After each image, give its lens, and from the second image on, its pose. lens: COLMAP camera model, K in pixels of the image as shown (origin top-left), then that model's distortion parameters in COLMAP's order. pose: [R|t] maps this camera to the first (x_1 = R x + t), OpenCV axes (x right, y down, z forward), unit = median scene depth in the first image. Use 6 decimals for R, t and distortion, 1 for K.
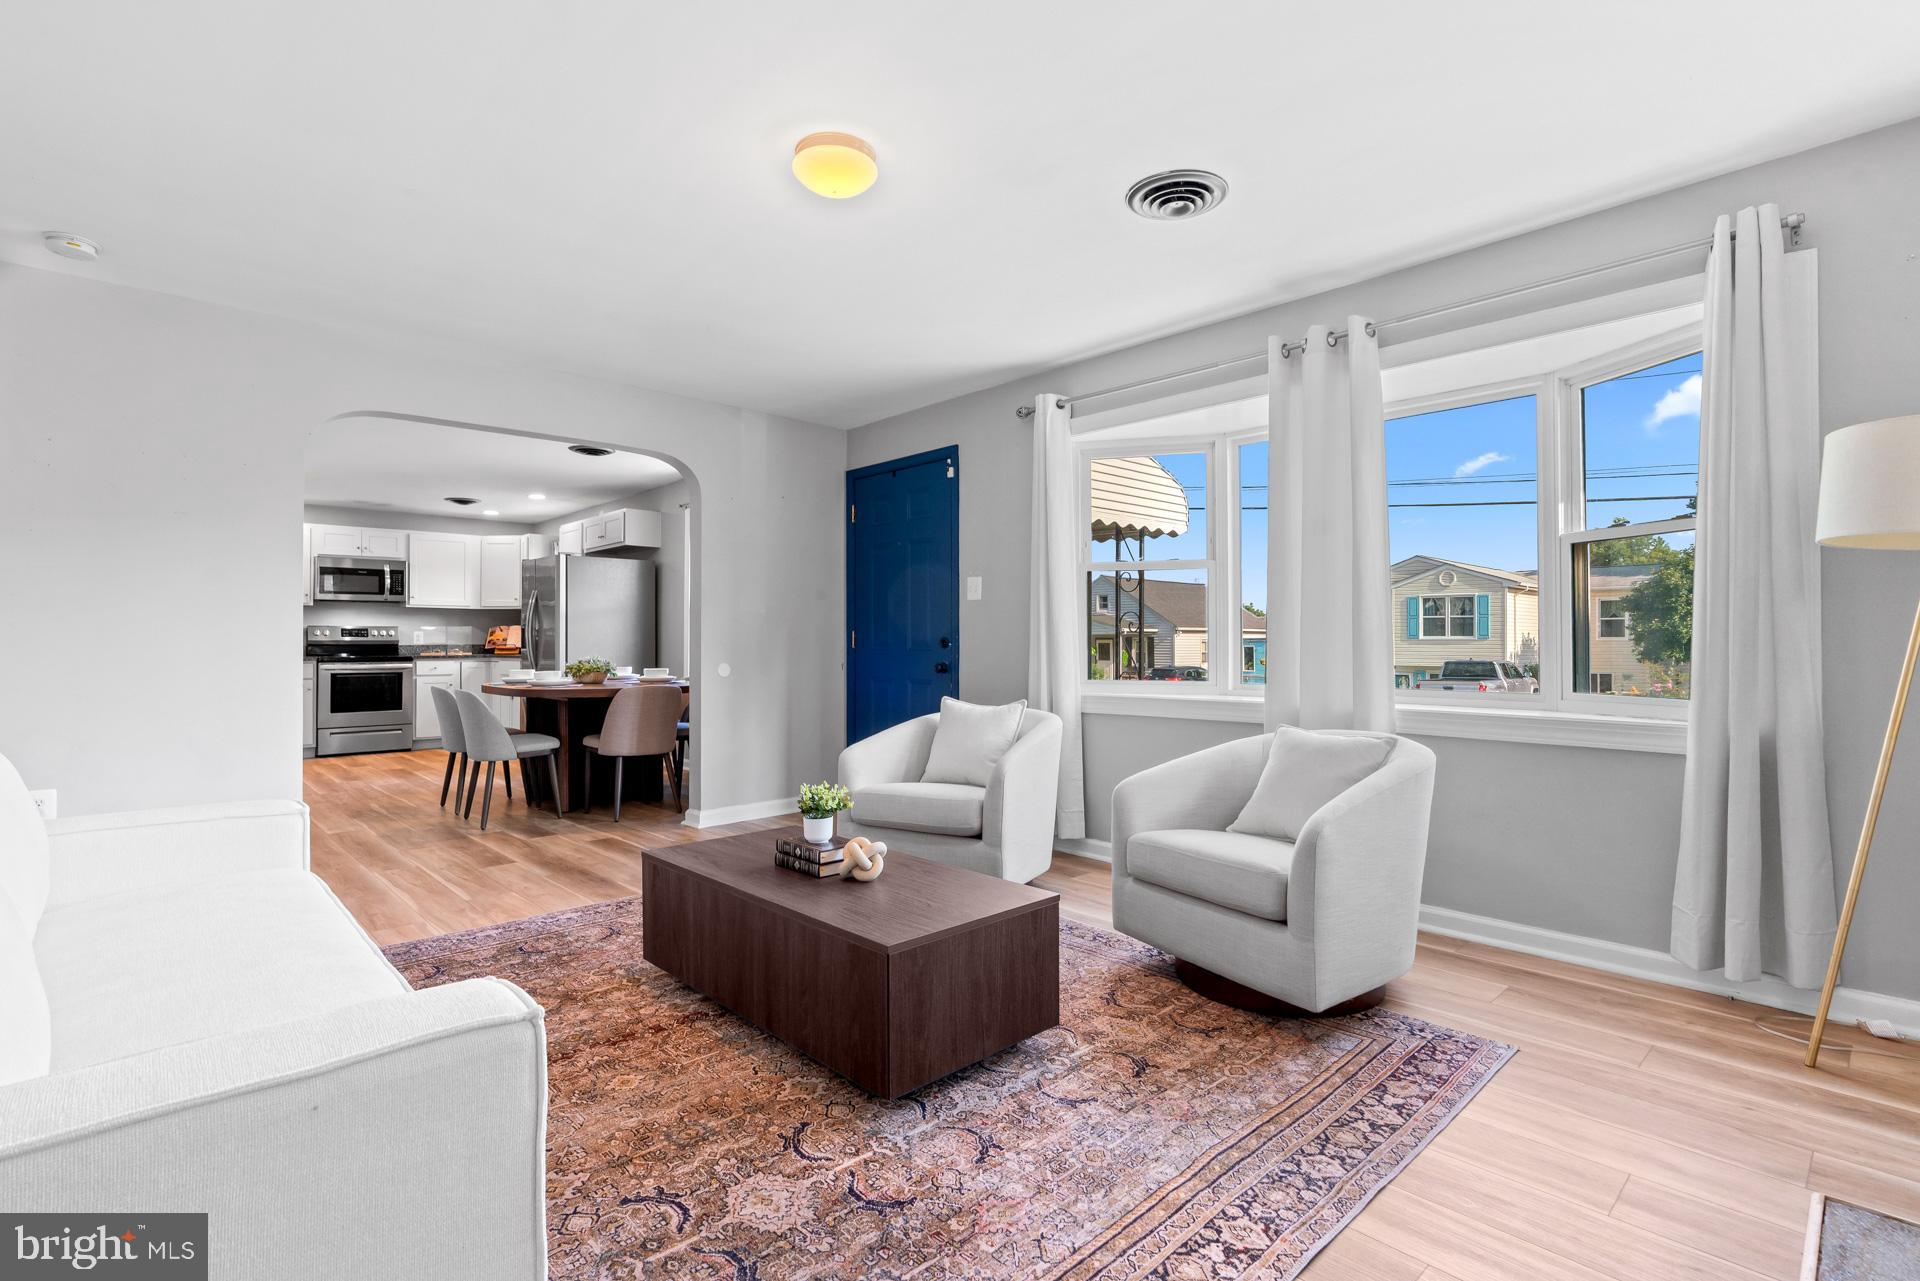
lens RADIAL K [[911.6, 0, 966.3], [0, 911.6, 638.9], [0, 0, 1]] dist [-0.001476, 0.000110]
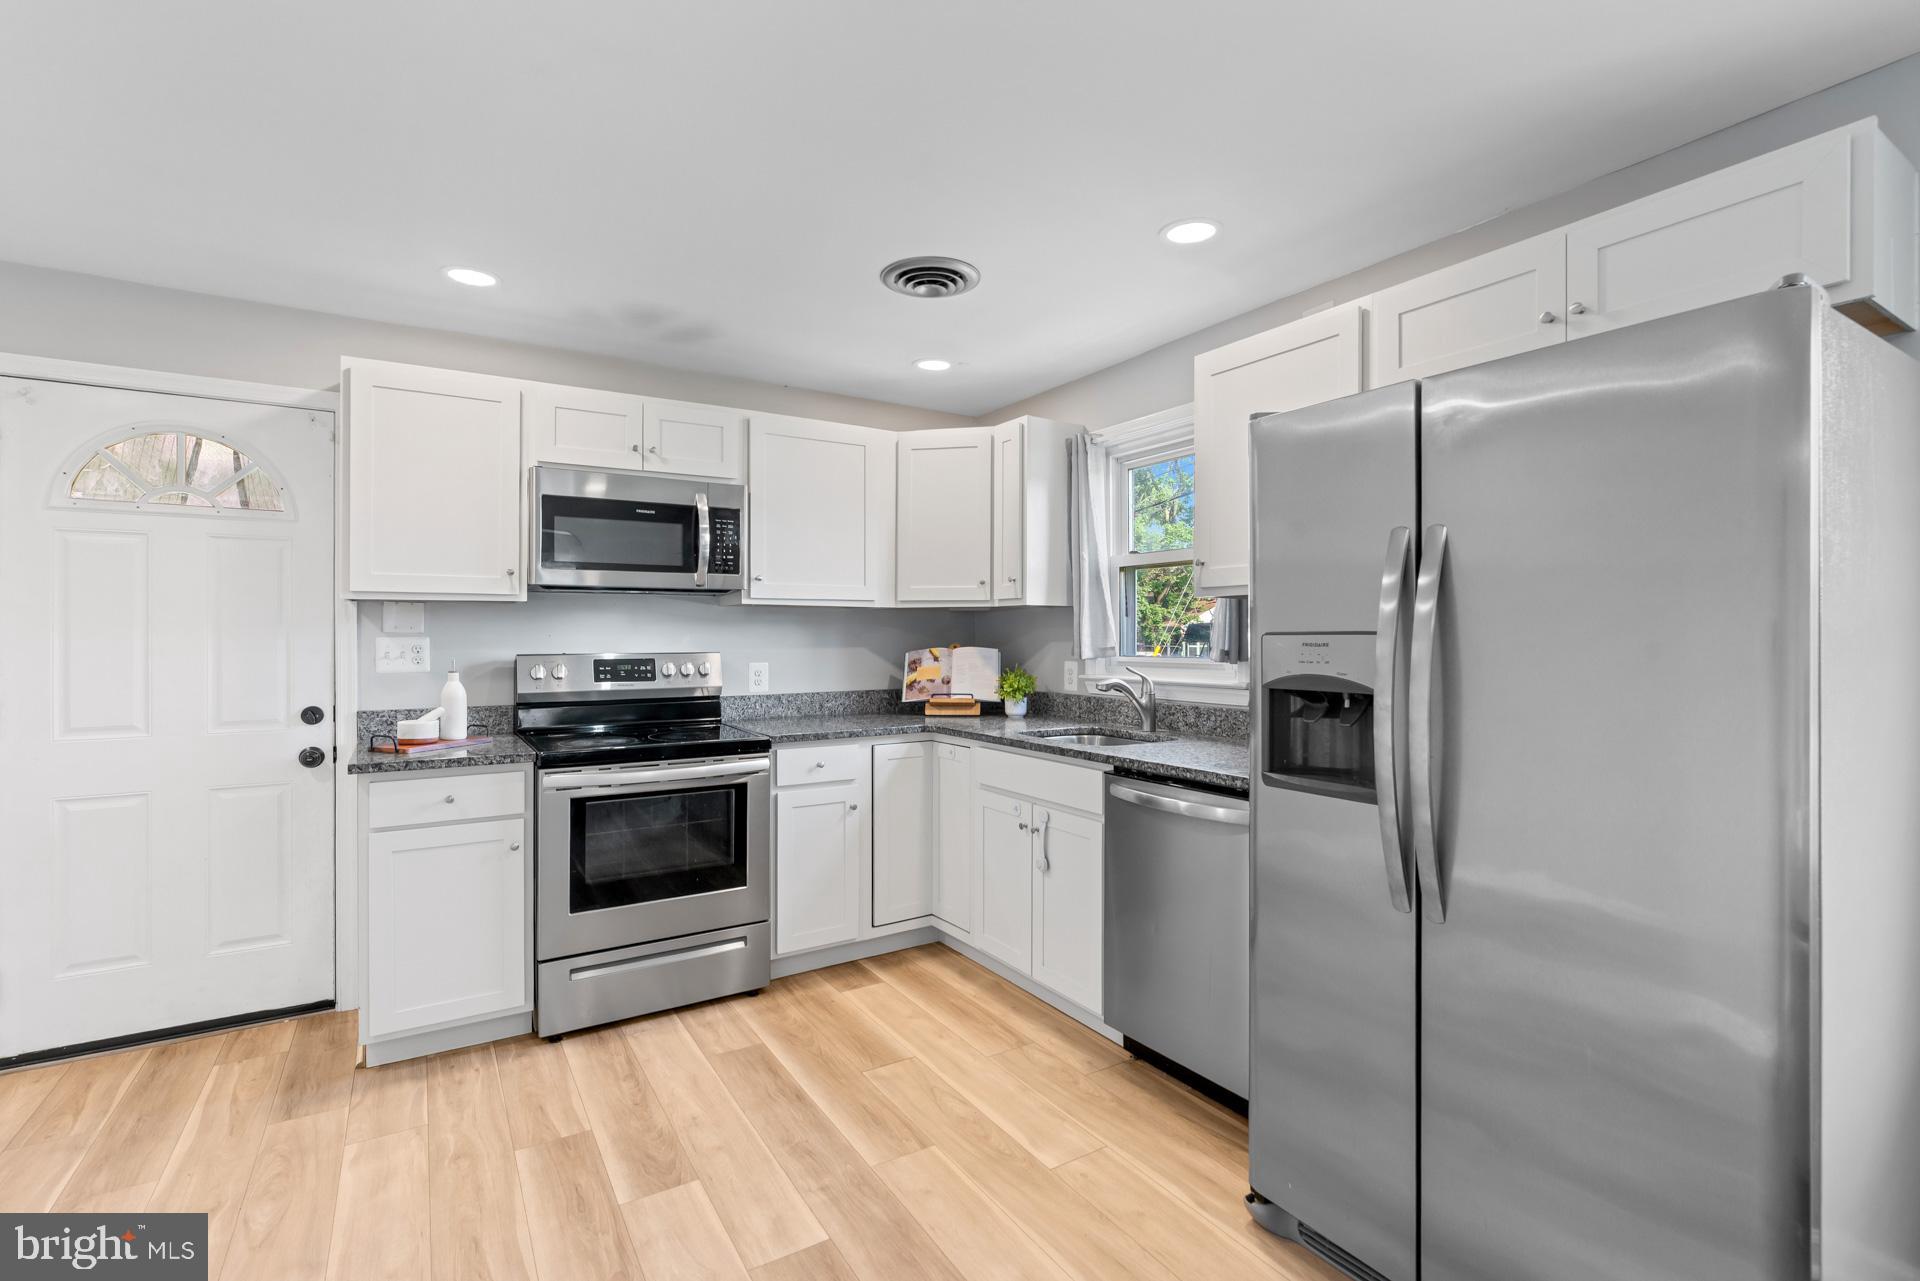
lens RADIAL K [[873.0, 0, 957.0], [0, 873.0, 639.0], [0, 0, 1]] dist [-0.003286, 0.000813]
pose [[0.981504, 0.002586, -0.191424, -1.258231], [-0.000729, 0.999952, 0.009773, -0.066239], [0.191440, -0.009453, 0.981459, 1.805361]]
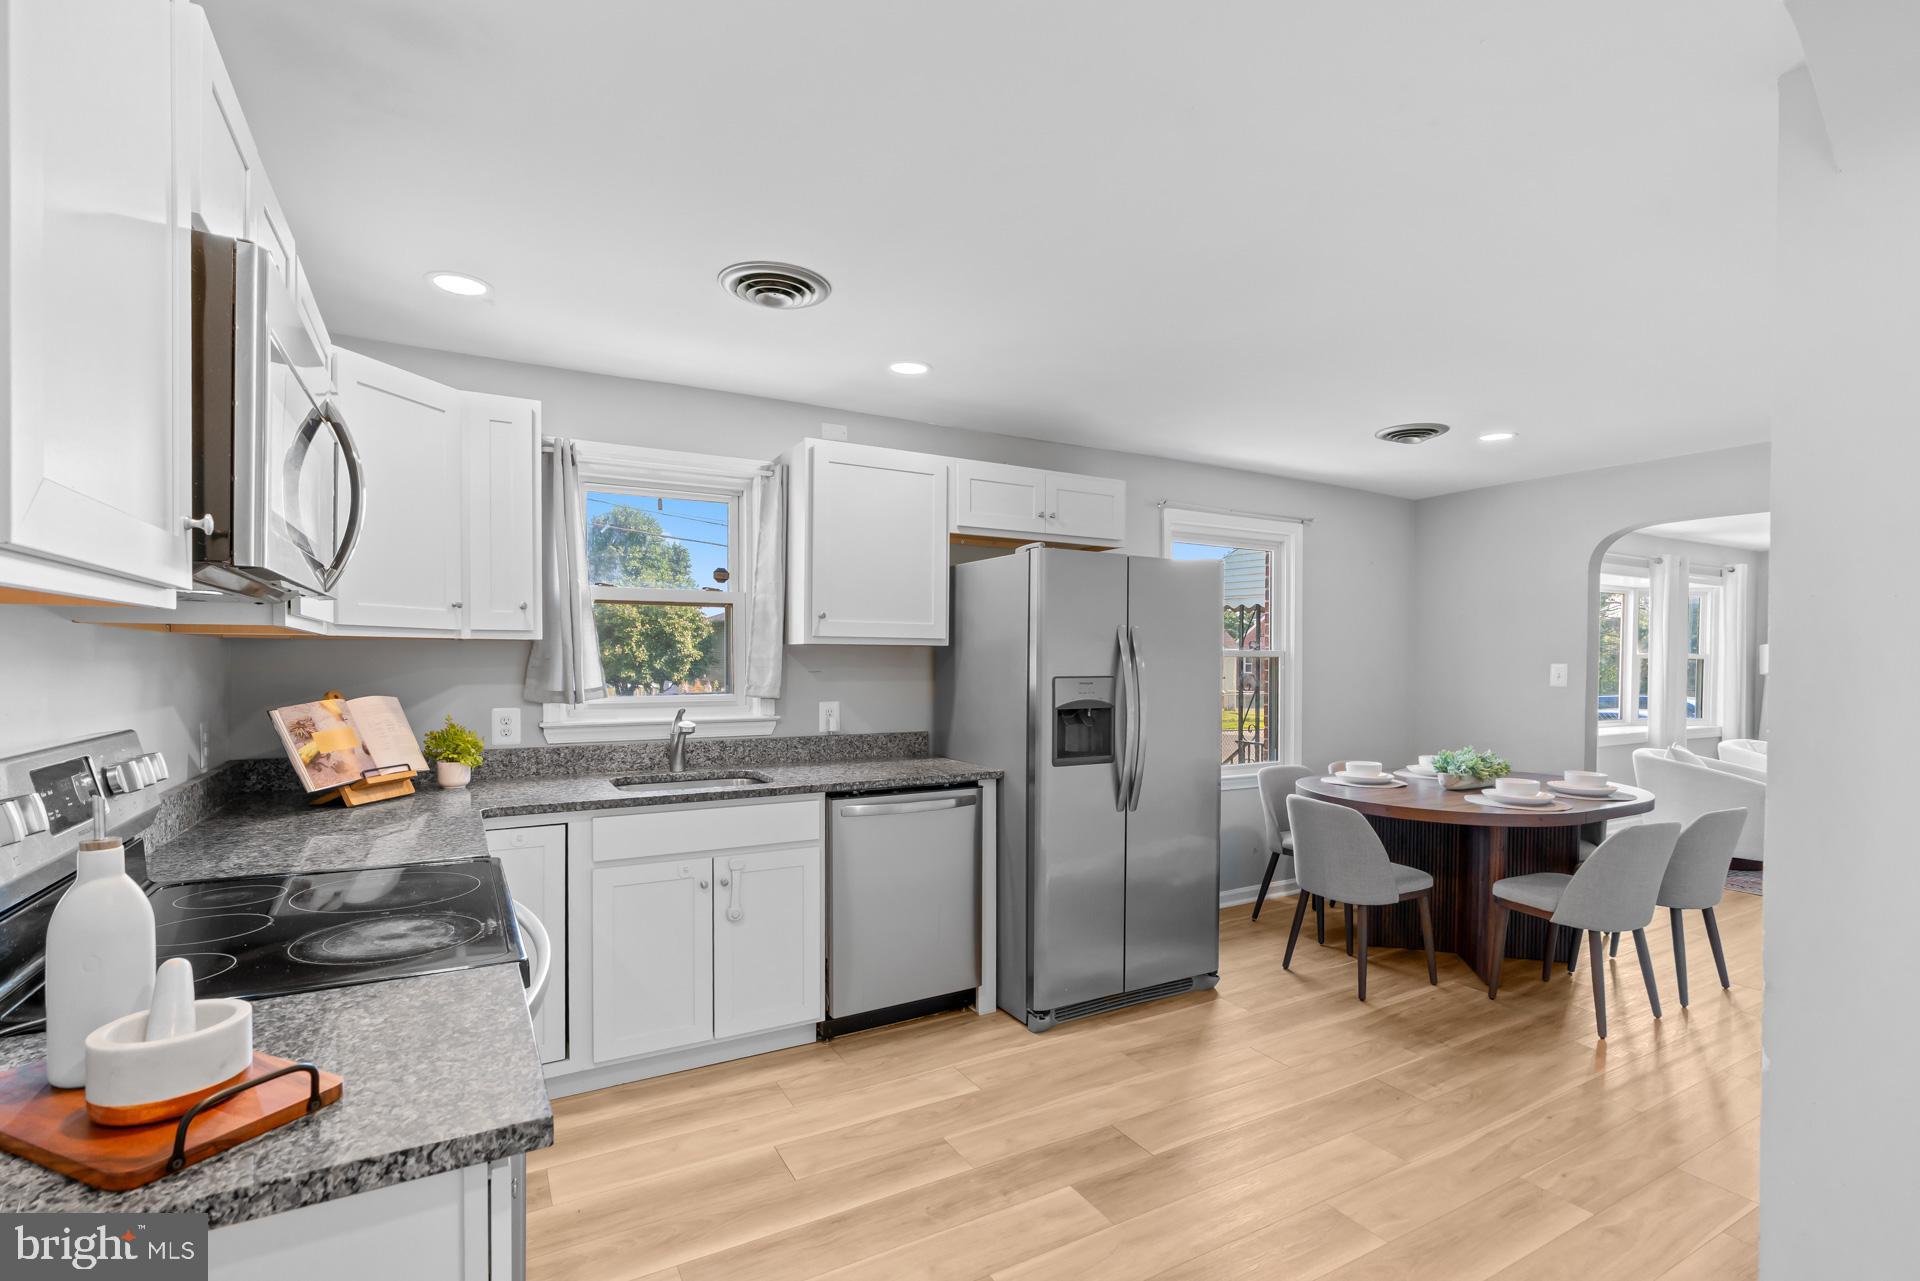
lens RADIAL K [[940.0, 0, 913.4], [0, 940.0, 681.9], [0, 0, 1]] dist [-0.018634, 0.000188]
pose [[0.231750, -0.022107, 0.972524, -2.163328], [-0.009705, 0.999639, 0.025036, -0.082296], [-0.972727, -0.015240, 0.231452, 2.289994]]
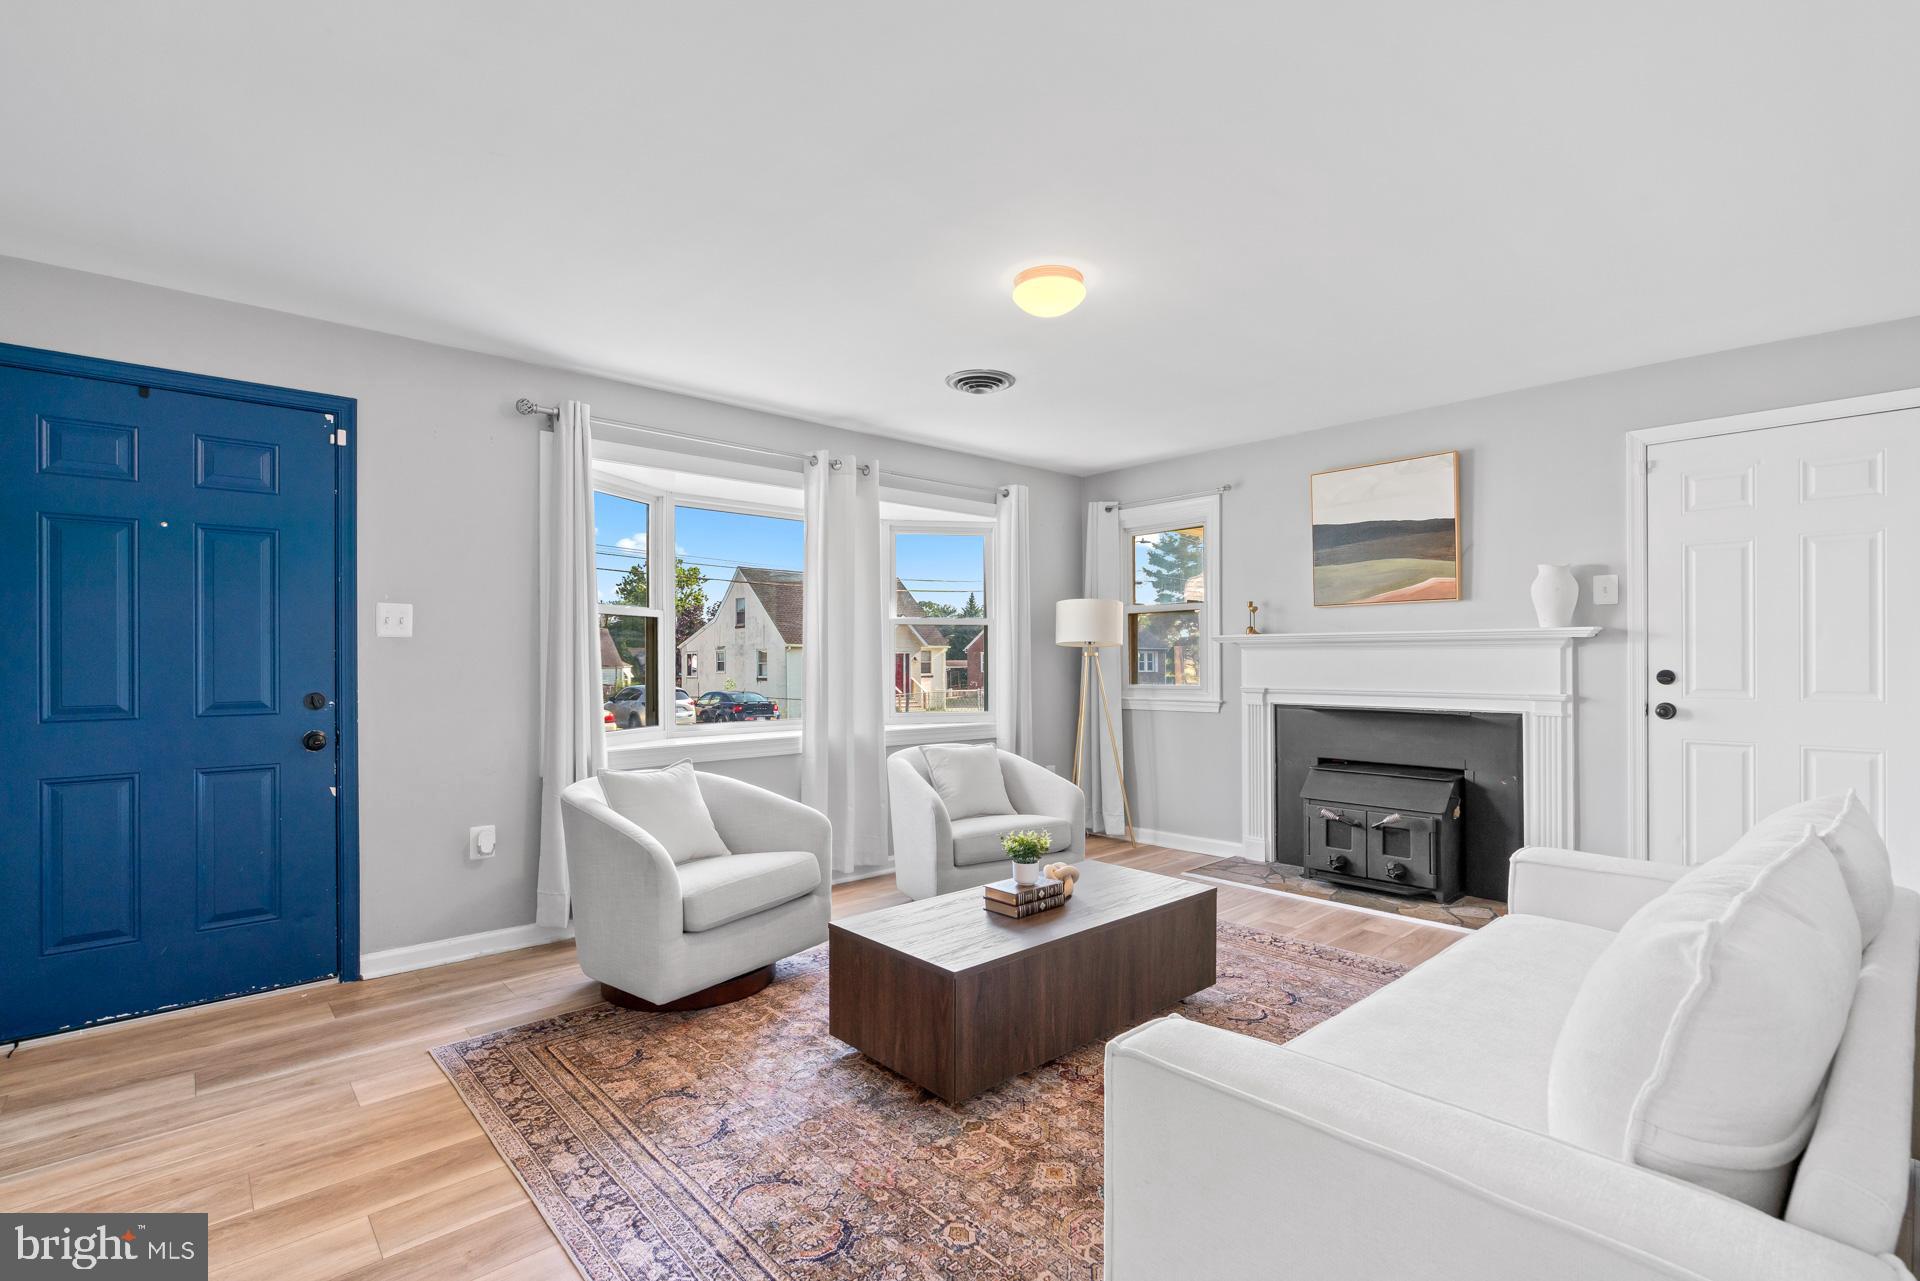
lens RADIAL K [[884.3, 0, 970.4], [0, 884.3, 651.2], [0, 0, 1]] dist [-0.003465, 0.000174]
pose [[0.009515, 0.012722, 0.999874, -1.012929], [-0.001997, 0.999917, -0.012703, -0.037065], [-0.999953, -0.001876, 0.009540, 0.865975]]
